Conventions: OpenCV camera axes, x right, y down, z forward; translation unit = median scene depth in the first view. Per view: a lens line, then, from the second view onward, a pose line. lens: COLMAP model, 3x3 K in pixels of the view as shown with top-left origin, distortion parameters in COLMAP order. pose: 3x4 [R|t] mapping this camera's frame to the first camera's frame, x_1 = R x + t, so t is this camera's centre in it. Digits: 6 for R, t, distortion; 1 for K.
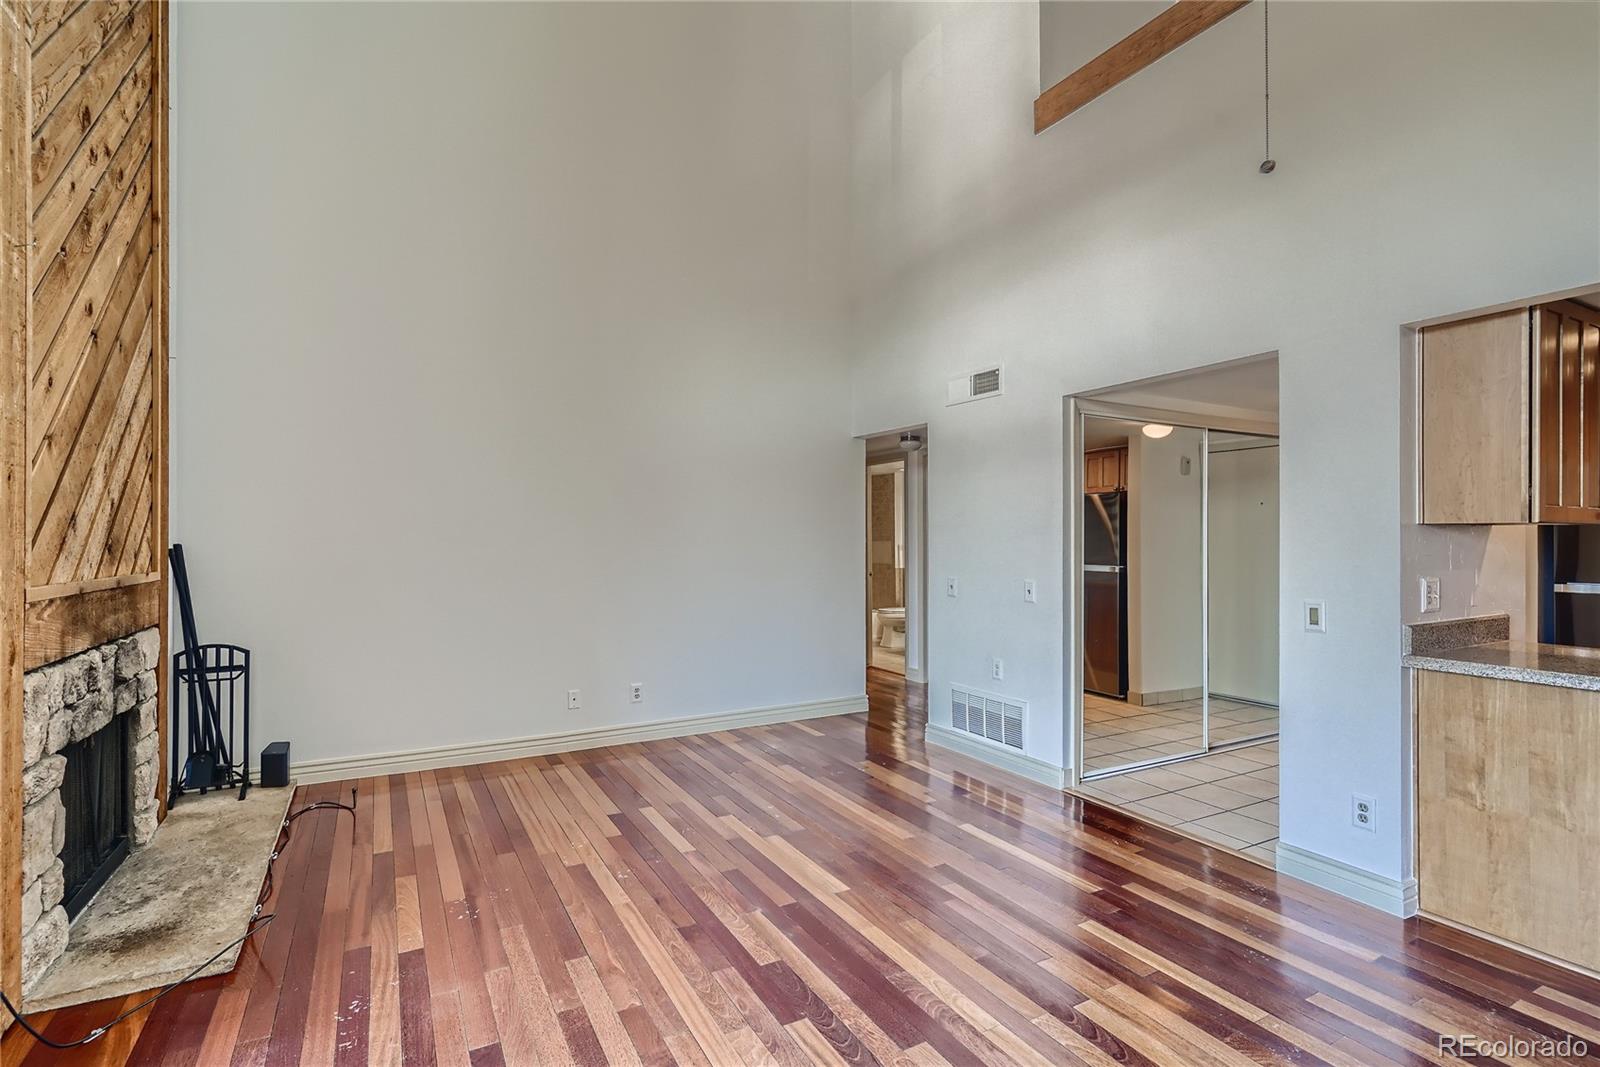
lens RADIAL K [[760.8, 0, 801.2], [0, 760.8, 536.0], [0, 0, 1]] dist [-0.007270, 0.005311]
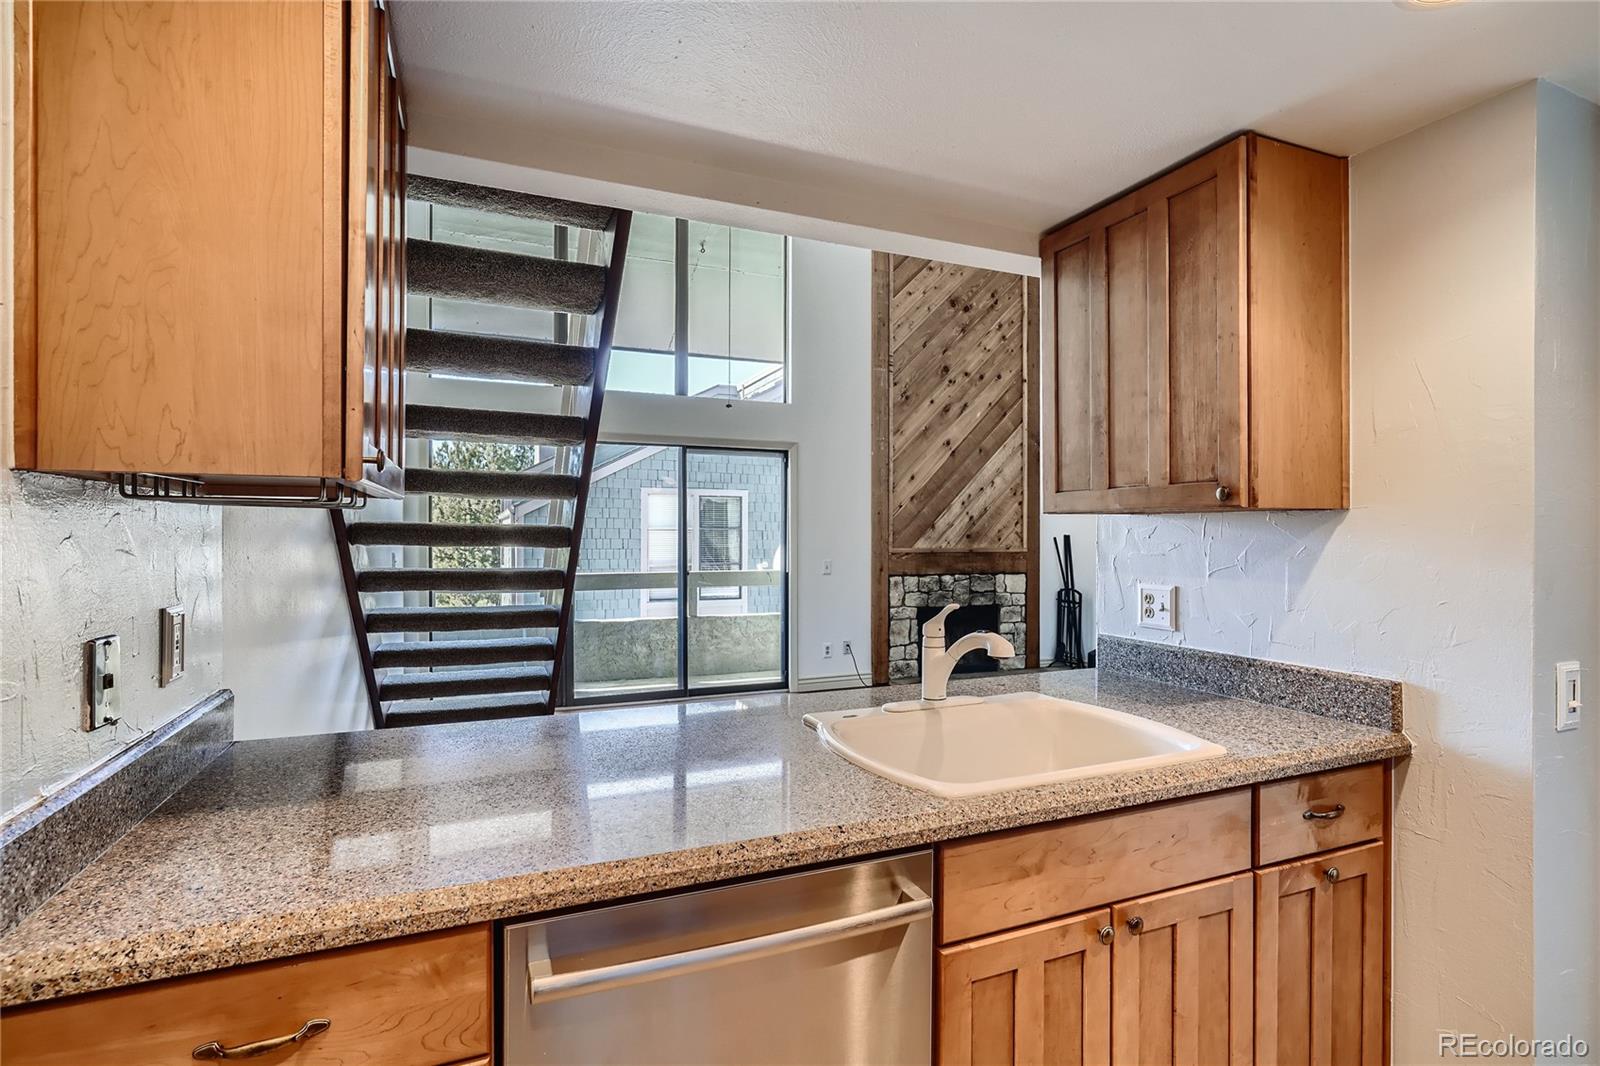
lens RADIAL K [[760.8, 0, 789.6], [0, 760.8, 533.9], [0, 0, 1]] dist [-0.007270, 0.005311]
pose [[-0.117738, 0.001609, -0.993043, 1.749530], [0.006422, 0.999979, 0.000858, 0.001755], [0.993024, -0.006277, -0.117746, 0.777822]]
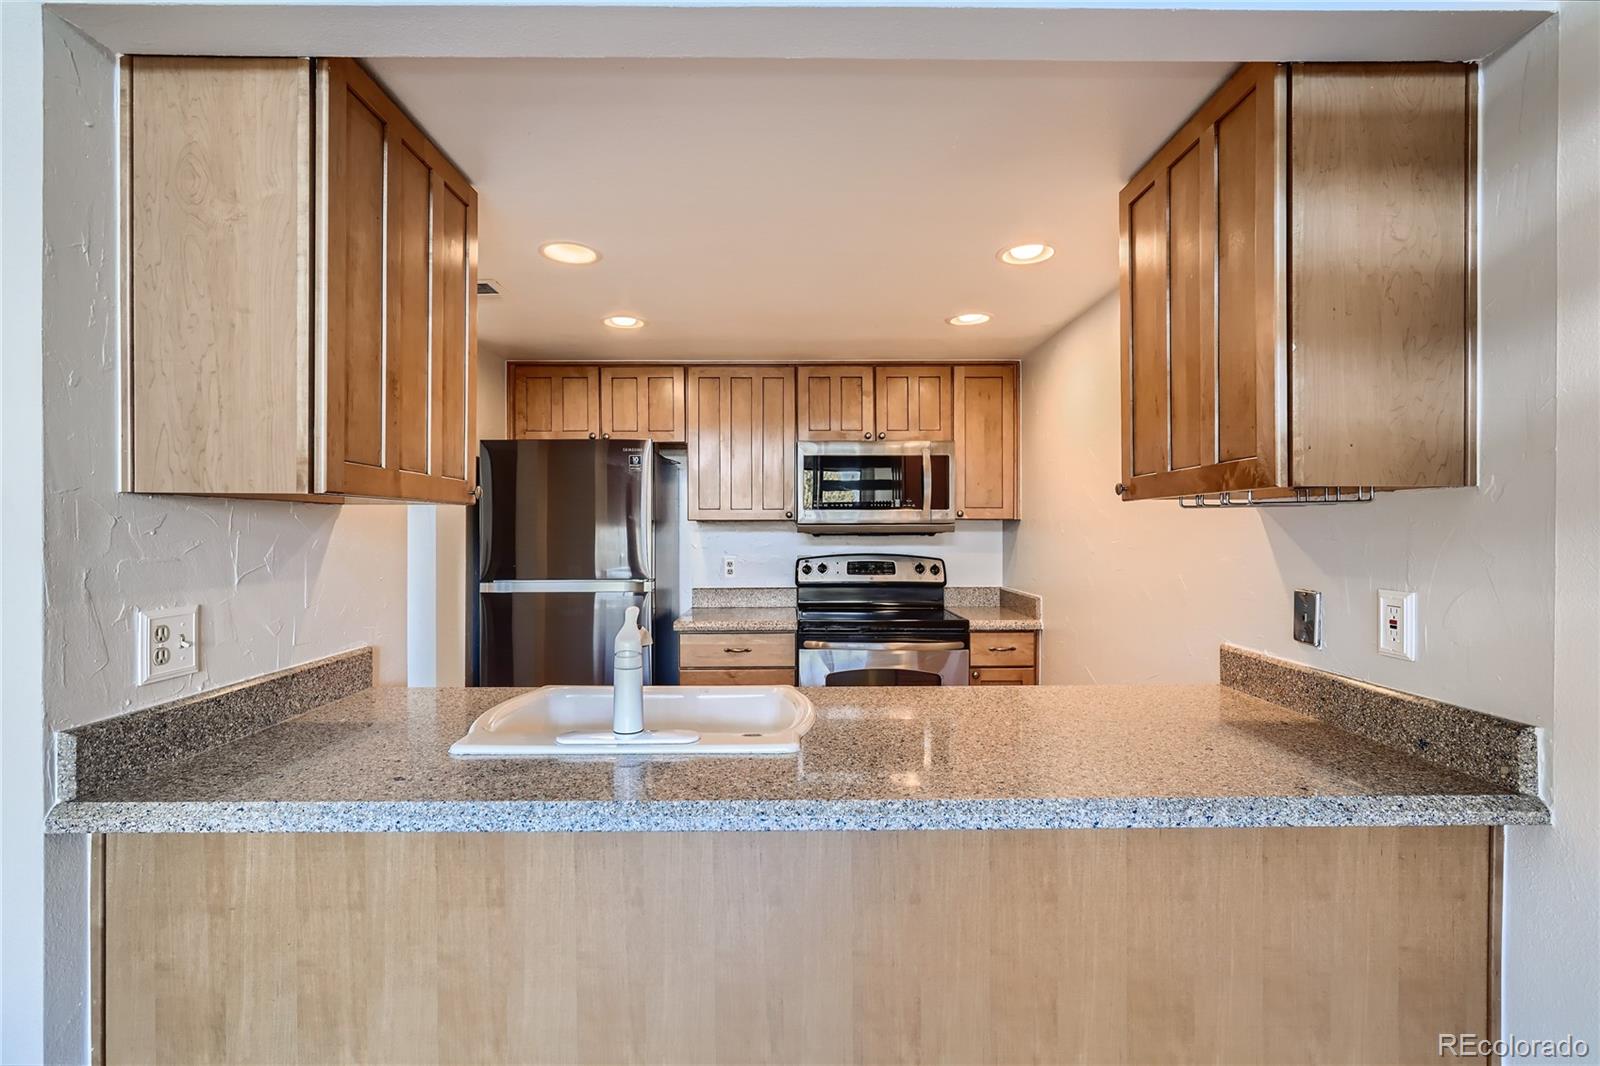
lens RADIAL K [[760.8, 0, 803.3], [0, 760.8, 531.8], [0, 0, 1]] dist [-0.007270, 0.005311]
pose [[0.467410, -0.000461, 0.884041, 0.638287], [-0.006716, 0.999969, 0.004073, 0.002987], [-0.884015, -0.007841, 0.467392, 0.457006]]
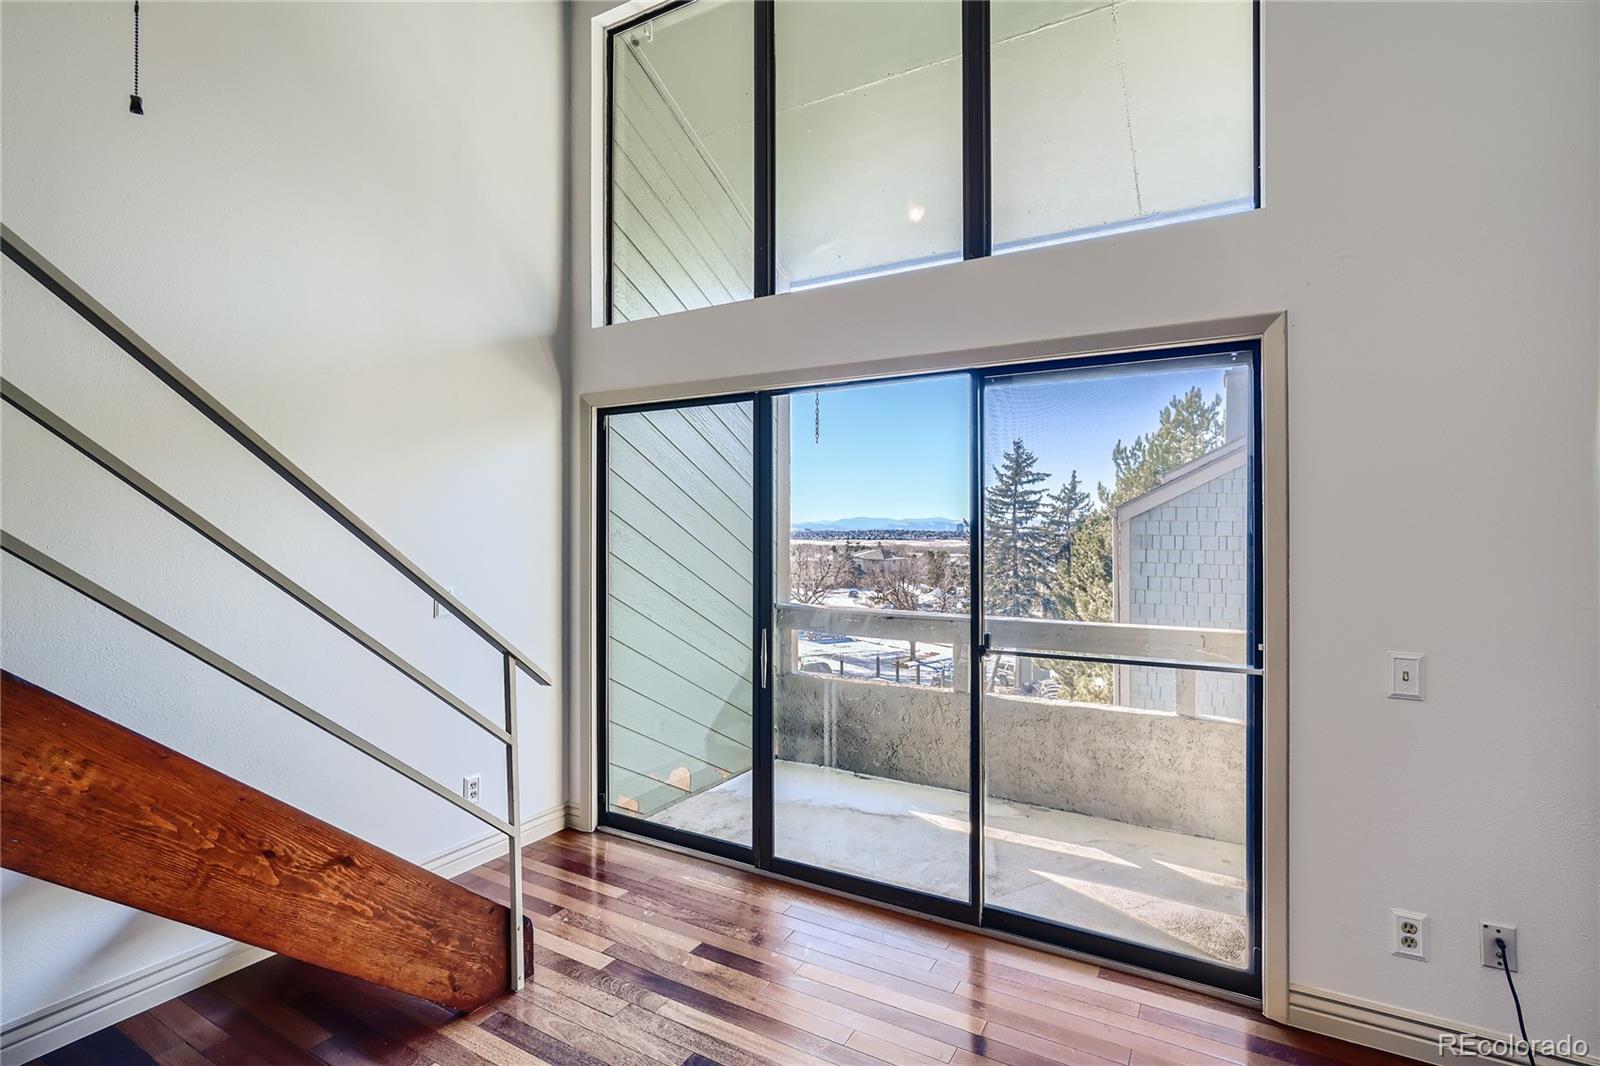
lens RADIAL K [[760.8, 0, 808.0], [0, 760.8, 528.2], [0, 0, 1]] dist [-0.007270, 0.005311]
pose [[-0.856881, -0.007177, -0.515464, 0.221036], [0.000355, 0.999895, -0.014512, -0.031513], [0.515514, -0.012619, -0.856788, 0.969846]]
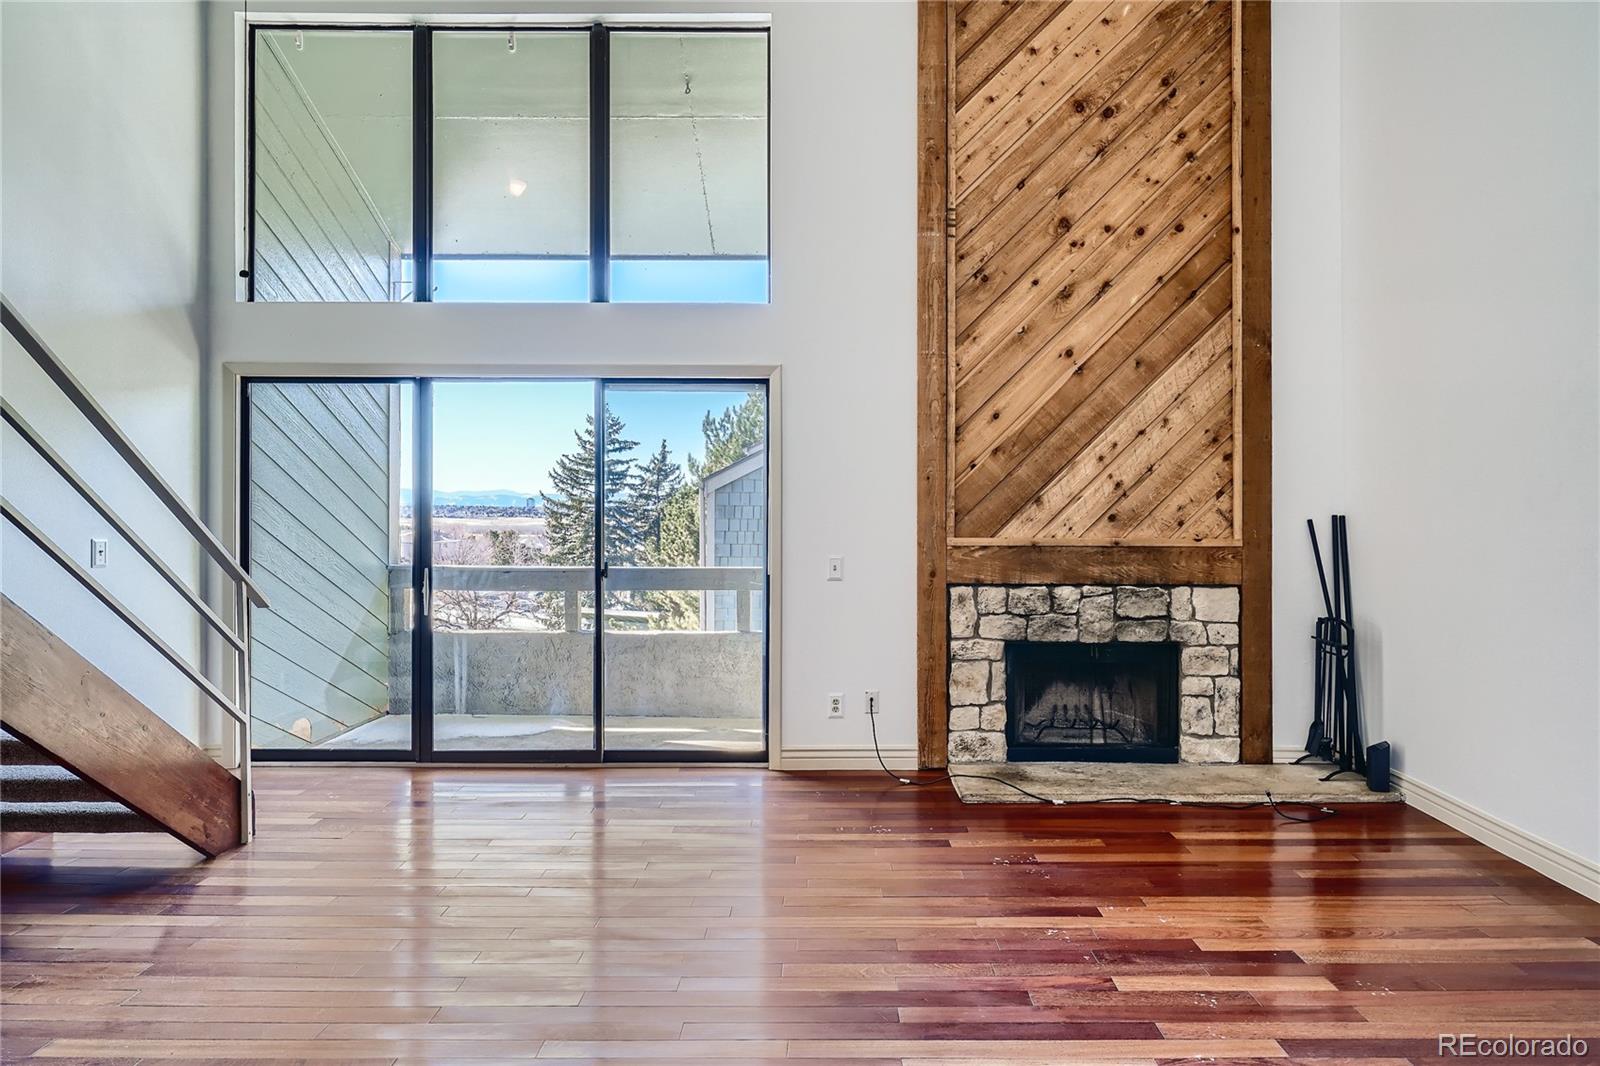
lens RADIAL K [[888.0, 0, 829.4], [0, 888.0, 502.9], [0, 0, 1]] dist [0.000318, -0.000961]
pose [[-0.486570, -0.009384, -0.873591, 0.808083], [0.004953, 0.999897, -0.013500, 0.008694], [0.873628, -0.010895, -0.486473, 1.454796]]
